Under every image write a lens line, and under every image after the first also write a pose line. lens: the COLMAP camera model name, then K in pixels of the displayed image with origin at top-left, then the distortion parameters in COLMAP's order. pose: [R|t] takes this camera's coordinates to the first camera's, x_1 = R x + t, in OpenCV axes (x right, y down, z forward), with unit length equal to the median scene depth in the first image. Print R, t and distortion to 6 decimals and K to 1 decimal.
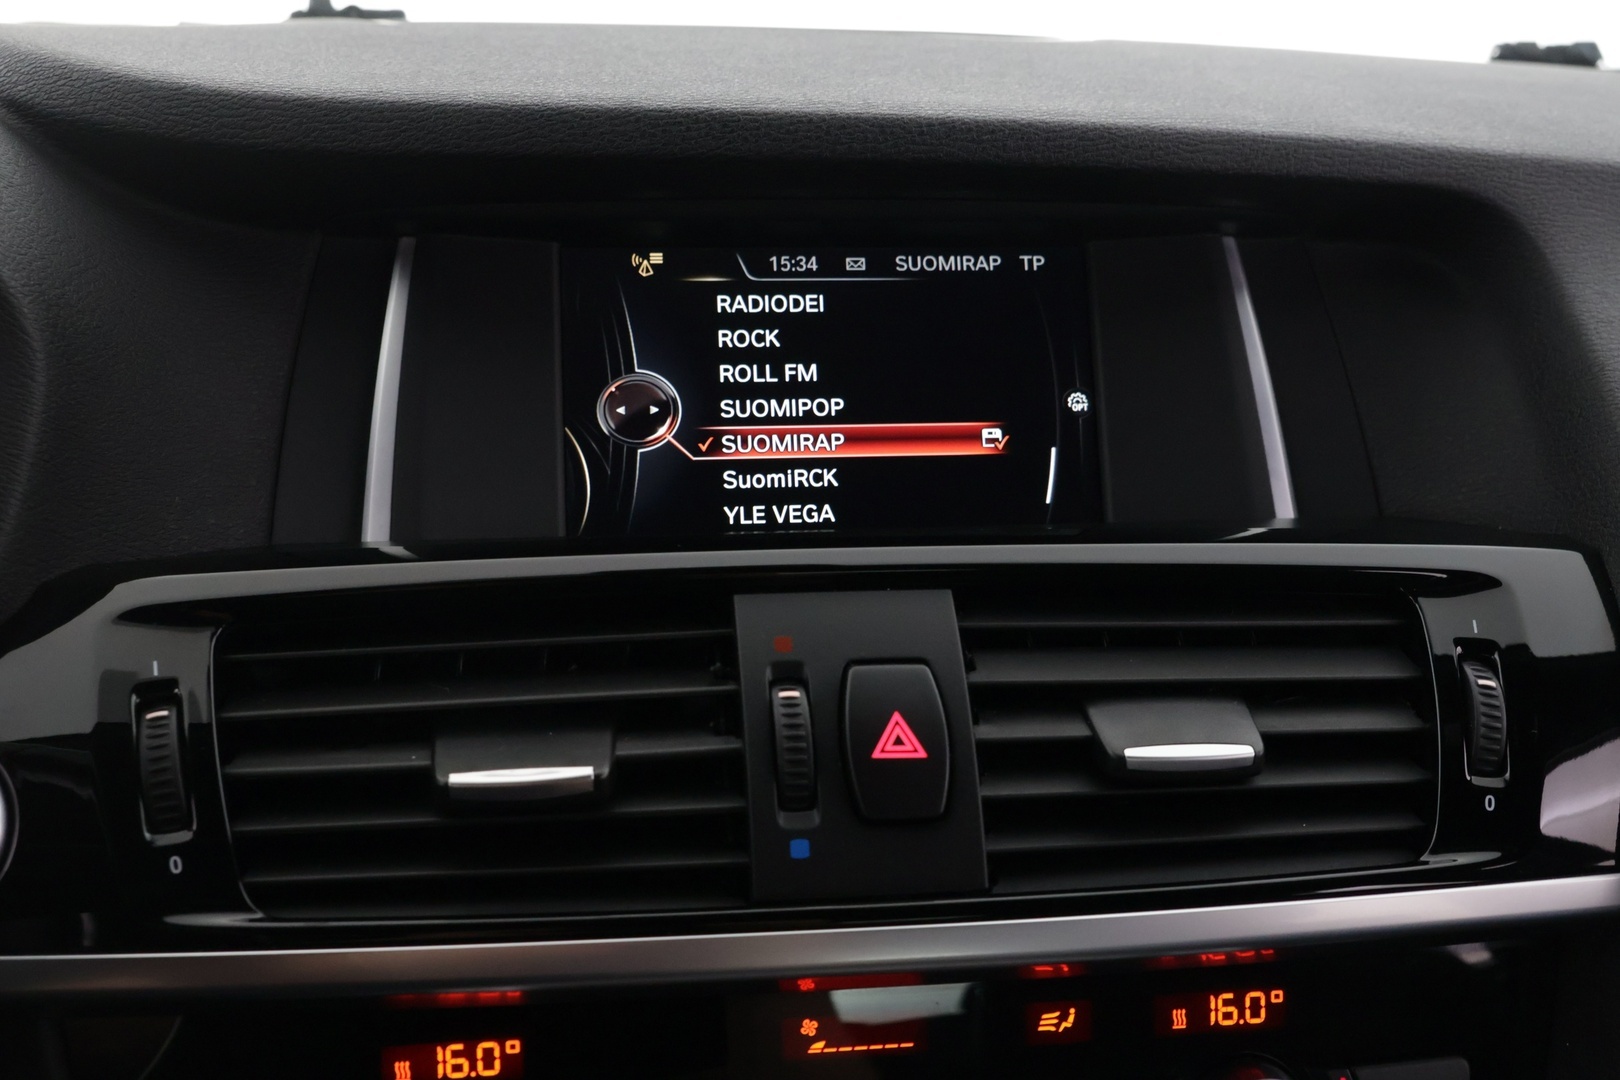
lens RADIAL K [[1773.0, 0, 810.0], [0, 1773.0, 540.0], [0, 0, 1]] dist [-0.008125, 0.001407]
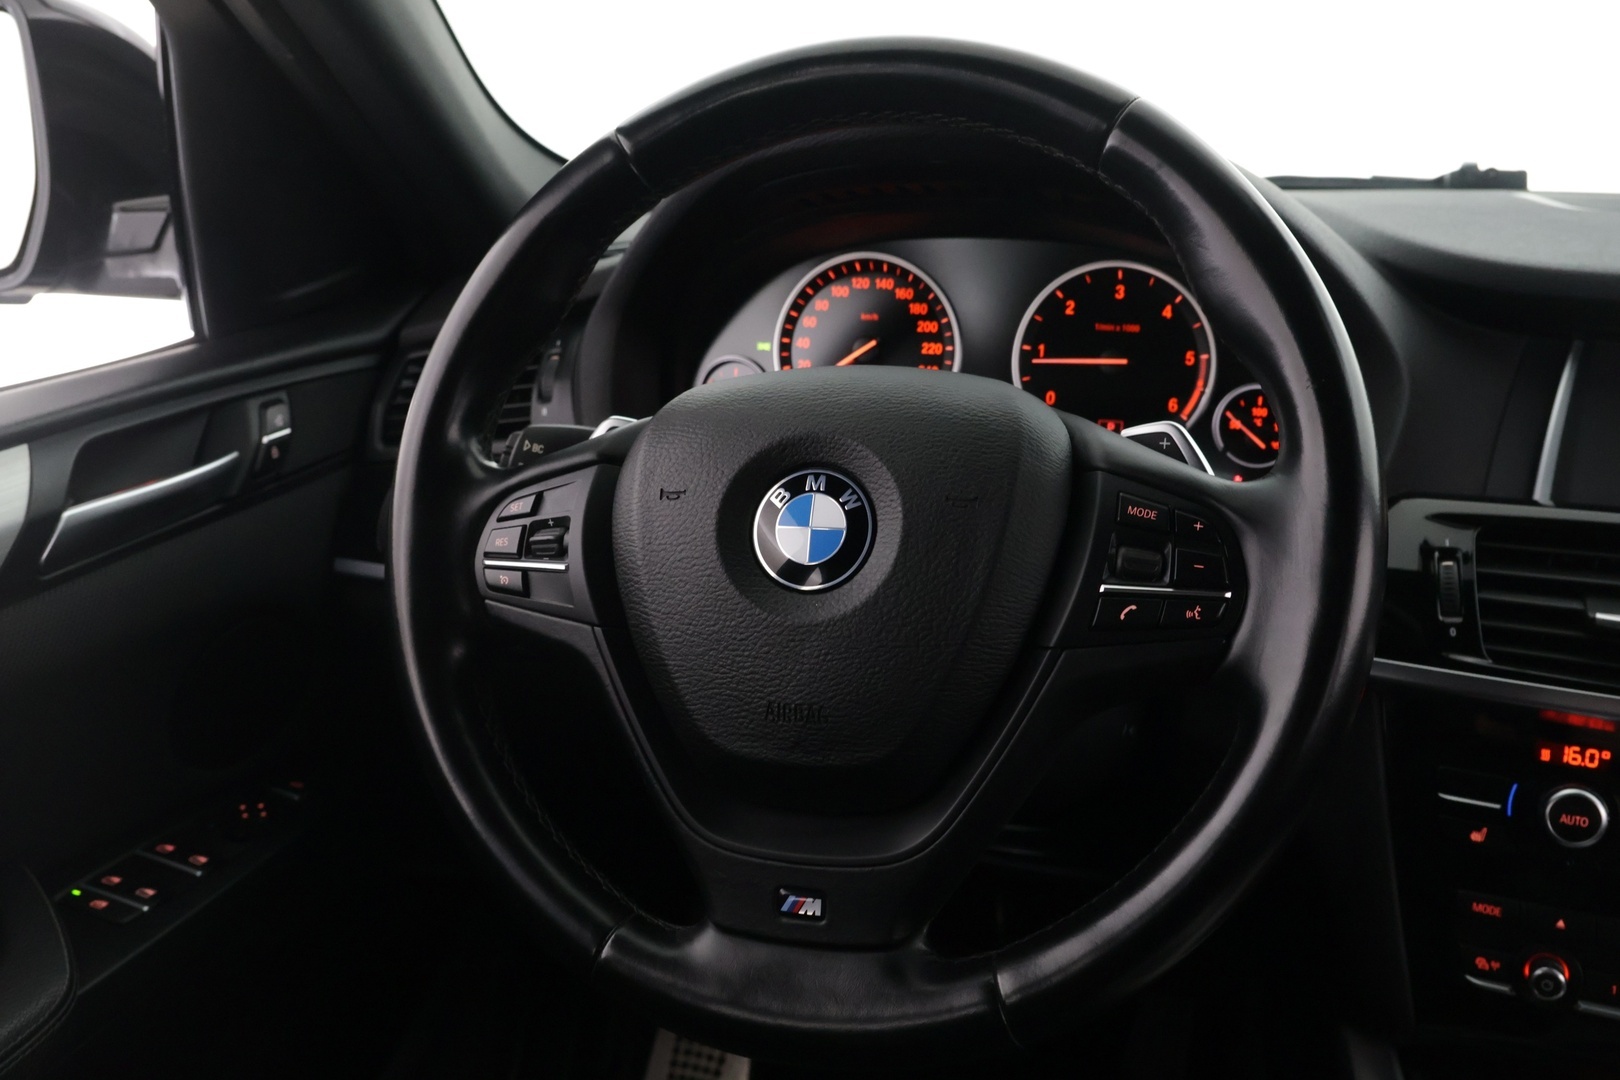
lens RADIAL K [[1590.8, 0, 810.0], [0, 1590.8, 540.0], [0, 0, 1]] dist [0.012602, 0.013059]
pose [[0.855448, 0.139345, -0.498790, -0.059035], [-0.139149, 0.989550, 0.037801, 0.085308], [0.498845, 0.037070, 0.865898, -0.850840]]
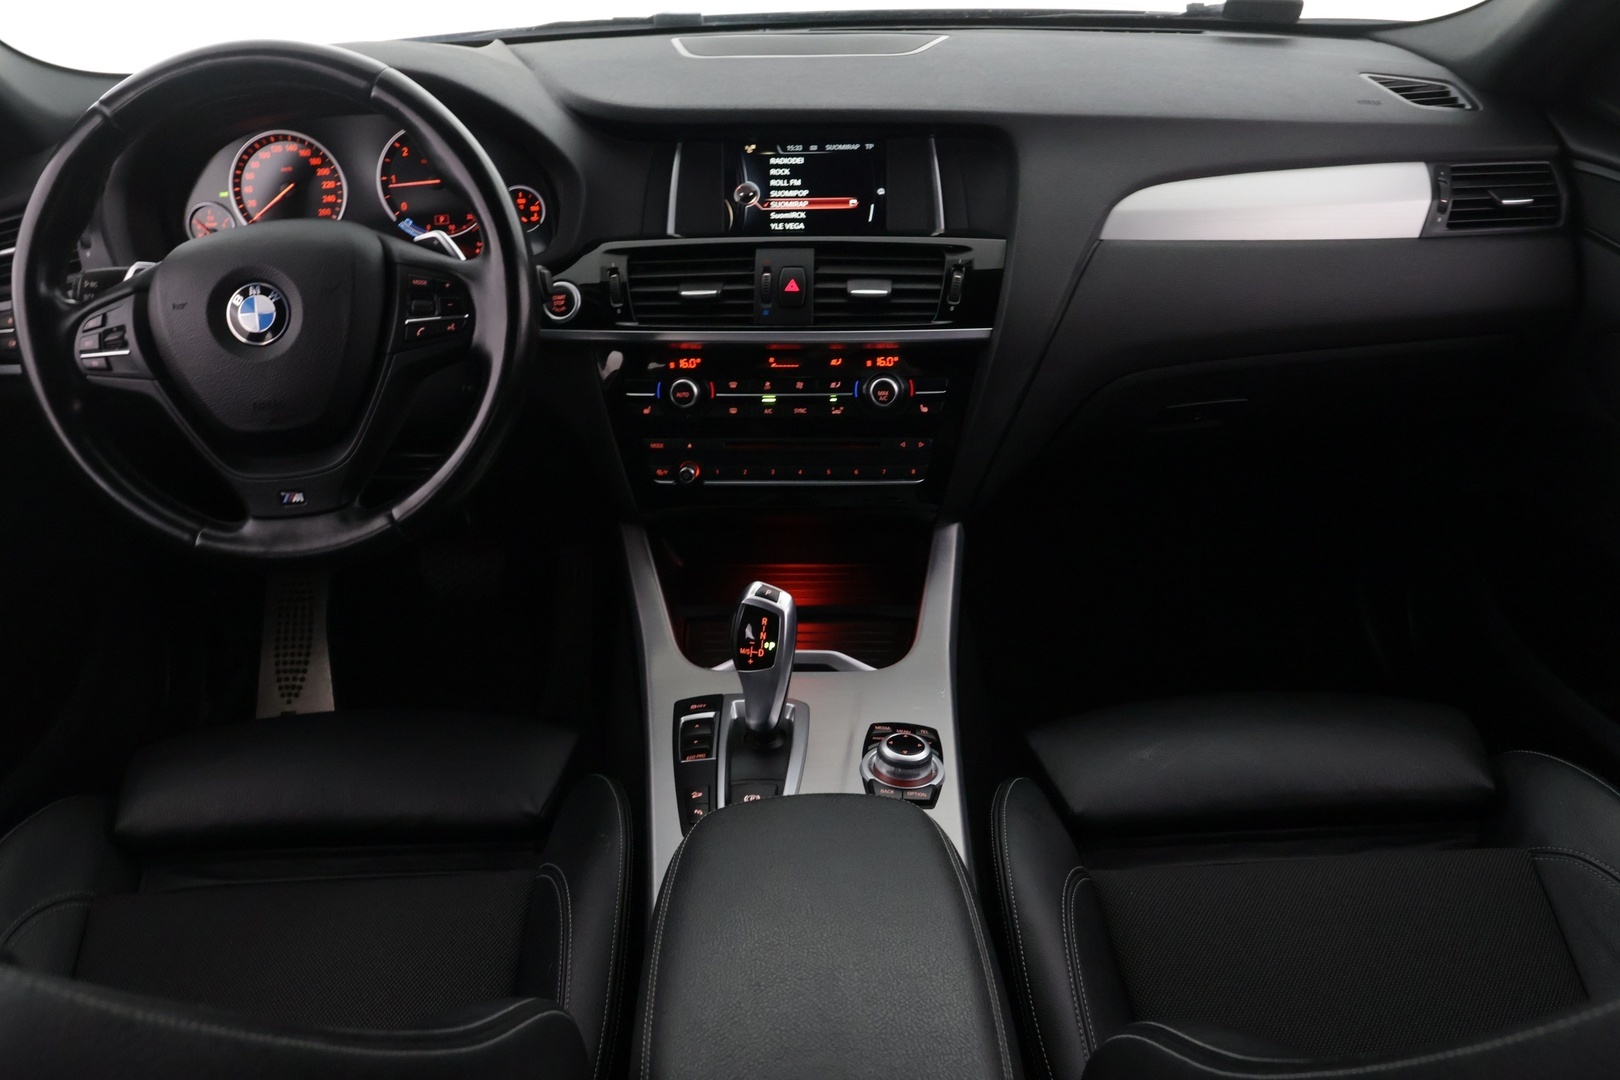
lens RADIAL K [[1384.7, 0, 810.0], [0, 1384.7, 540.0], [0, 0, 1]] dist [-0.051673, 0.082363]
pose [[0.978701, 0.056798, -0.197278, 0.611741], [-0.011150, 0.974253, 0.225182, -0.026173], [0.204989, -0.218186, 0.954135, -1.726160]]
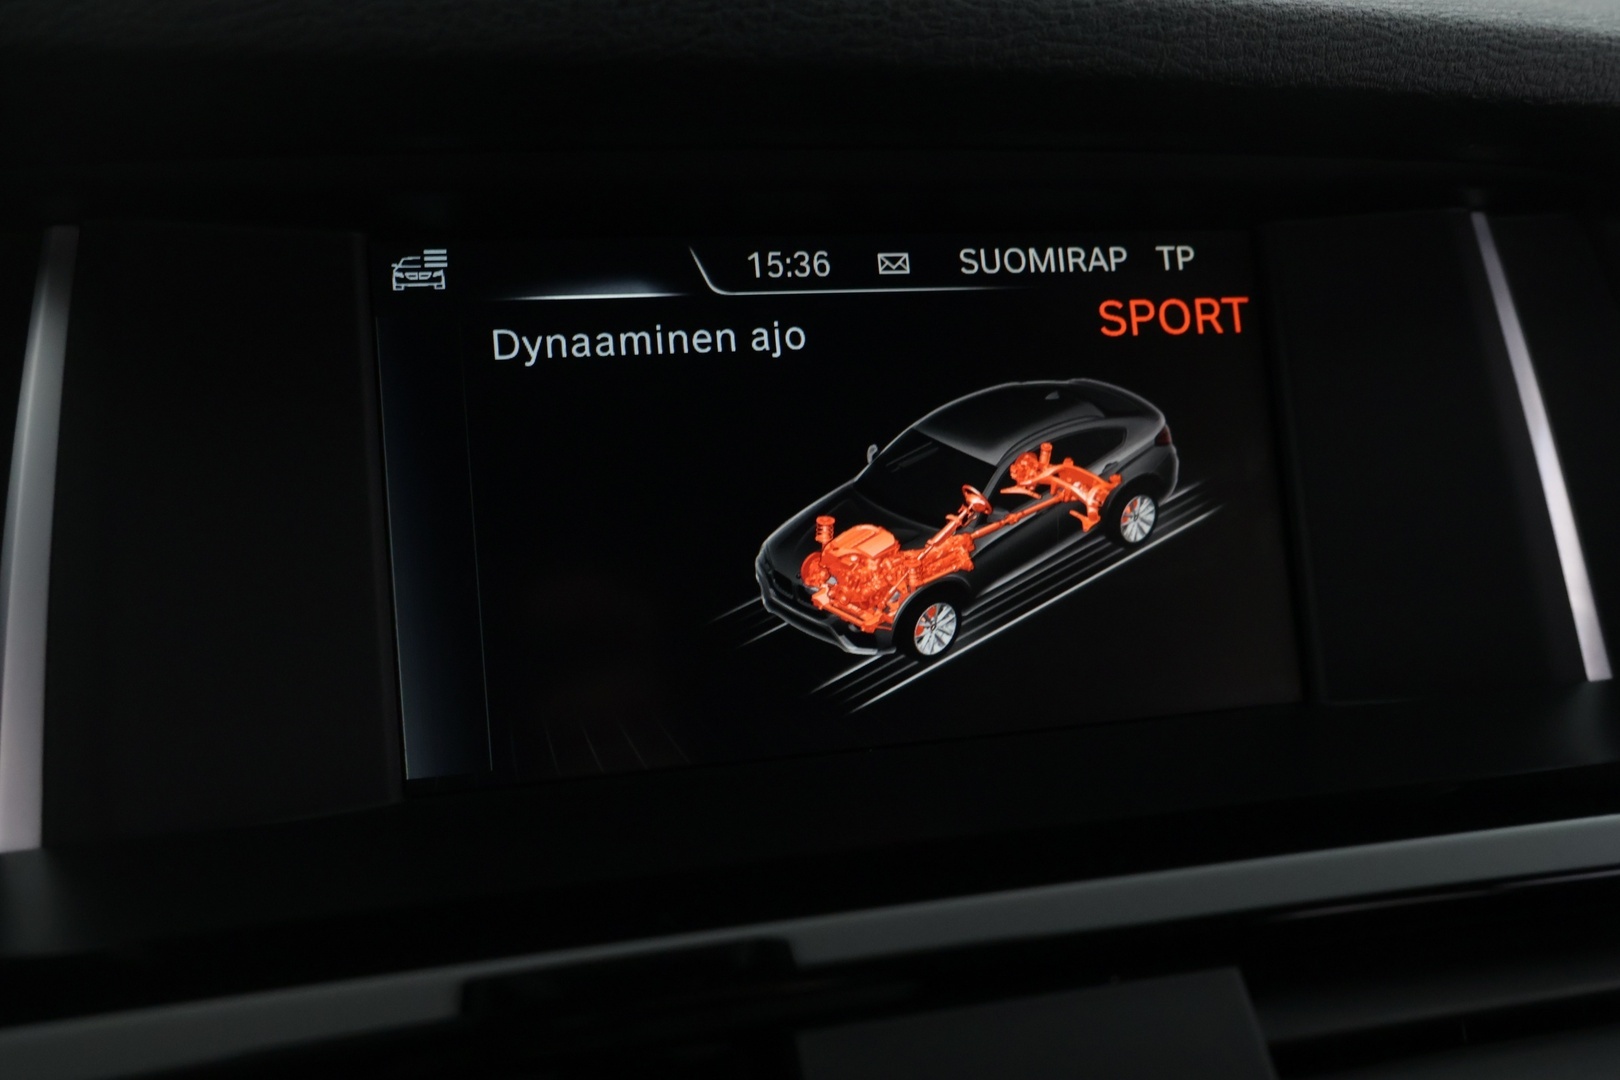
lens RADIAL K [[1533.2, 0, 810.0], [0, 1533.2, 540.0], [0, 0, 1]] dist [-0.021012, 0.002472]
pose [[0.991405, -0.034206, 0.126278, -0.073801], [0.028345, 0.998449, 0.047925, -0.098231], [-0.127721, -0.043934, 0.990837, 0.547606]]
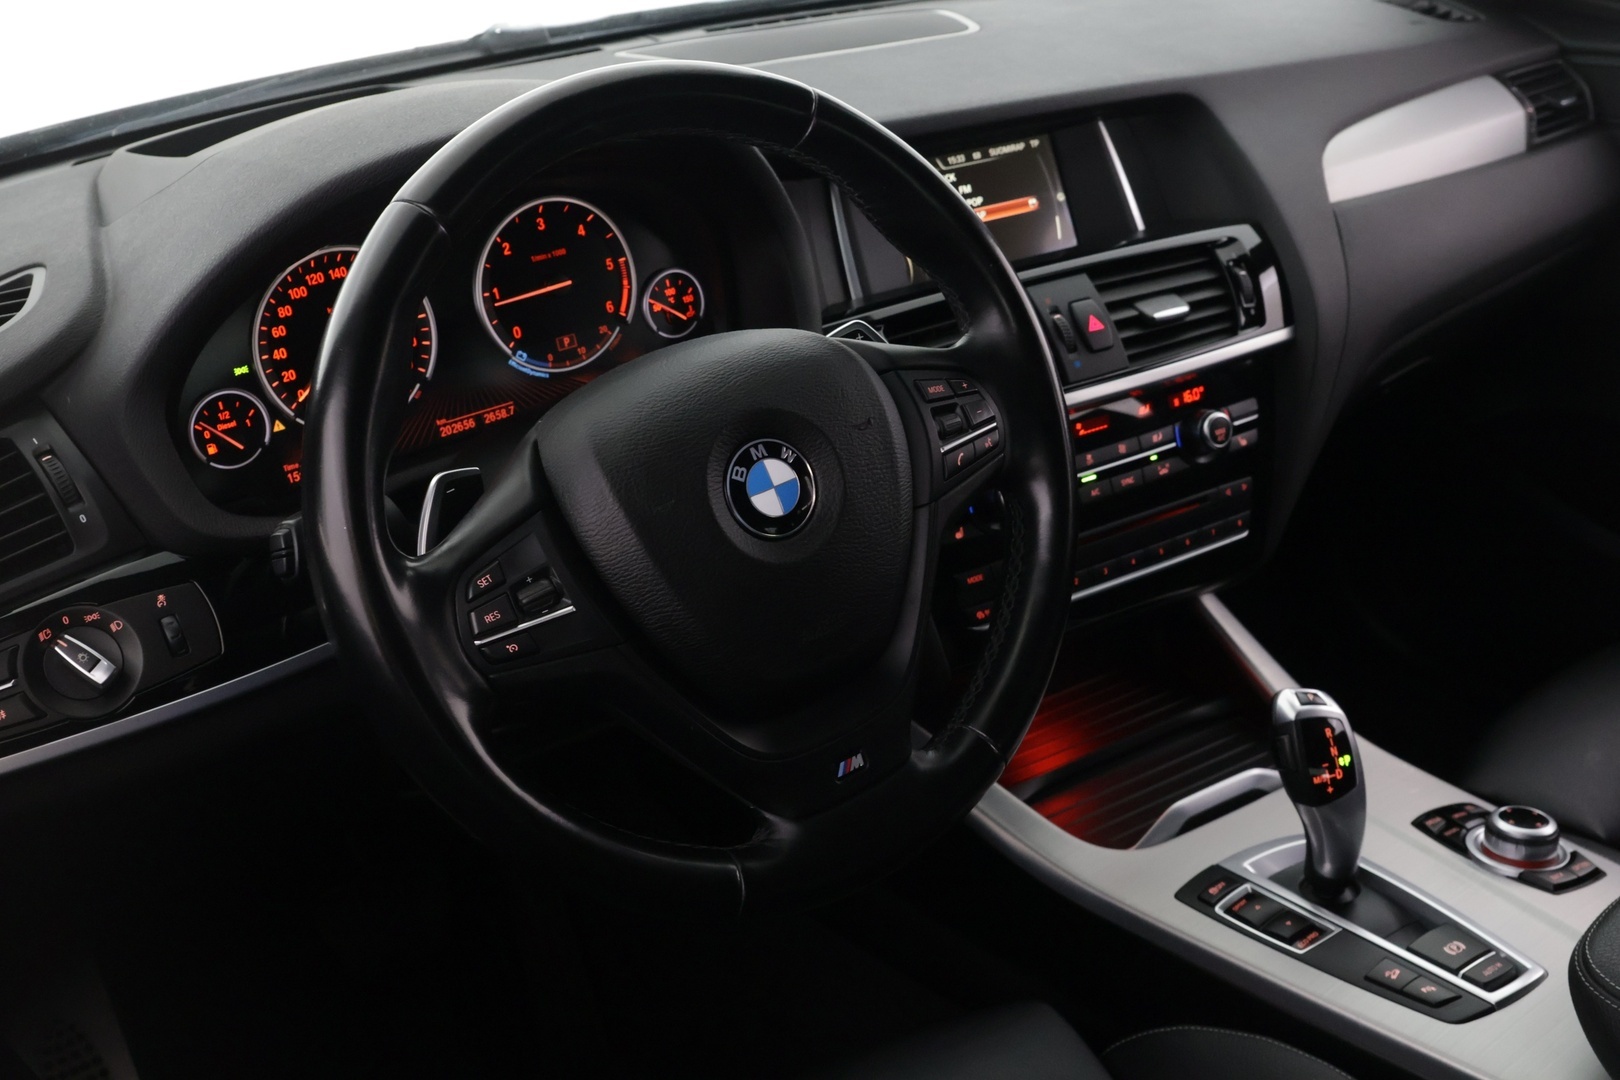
lens RADIAL K [[1773.0, 0, 810.0], [0, 1773.0, 540.0], [0, 0, 1]] dist [-0.008125, 0.001407]
pose [[0.913581, -0.227474, 0.337083, -1.246483], [0.175564, 0.968311, 0.177624, -0.126617], [-0.366806, -0.103094, 0.924567, -1.373569]]
